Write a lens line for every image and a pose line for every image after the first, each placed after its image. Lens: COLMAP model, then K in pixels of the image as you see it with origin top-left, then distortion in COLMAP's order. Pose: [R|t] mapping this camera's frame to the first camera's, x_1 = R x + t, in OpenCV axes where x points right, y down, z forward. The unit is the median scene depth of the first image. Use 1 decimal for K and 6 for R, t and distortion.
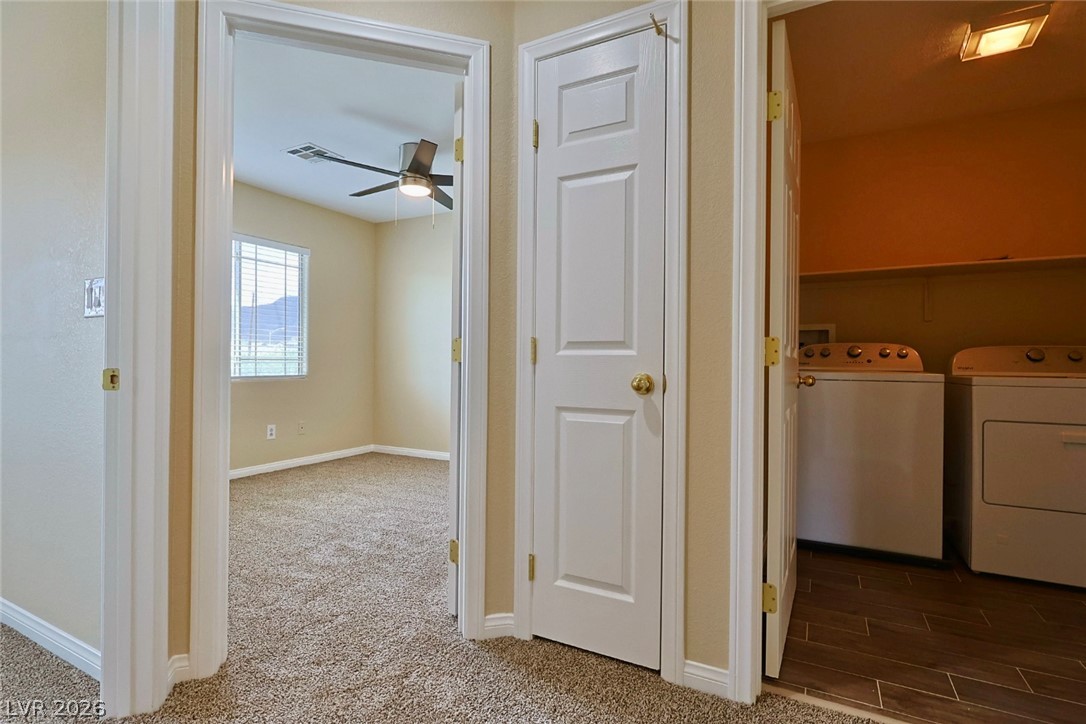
lens RADIAL K [[531.7, 0, 549.6], [0, 531.7, 364.8], [0, 0, 1]] dist [-0.007833, 0.001569]
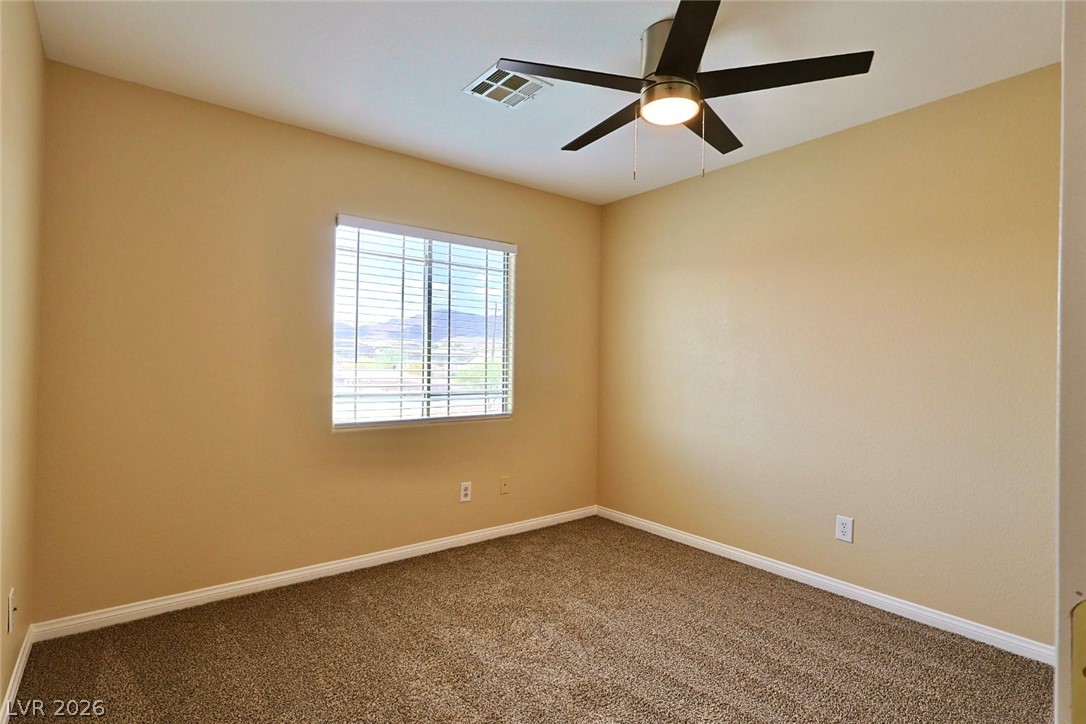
lens RADIAL K [[531.7, 0, 542.3], [0, 531.7, 366.6], [0, 0, 1]] dist [-0.007833, 0.001569]
pose [[0.909236, 0.005094, -0.416251, -0.118105], [-0.006741, 0.999974, -0.002487, -0.050086], [0.416227, 0.005068, 0.909247, 0.369724]]
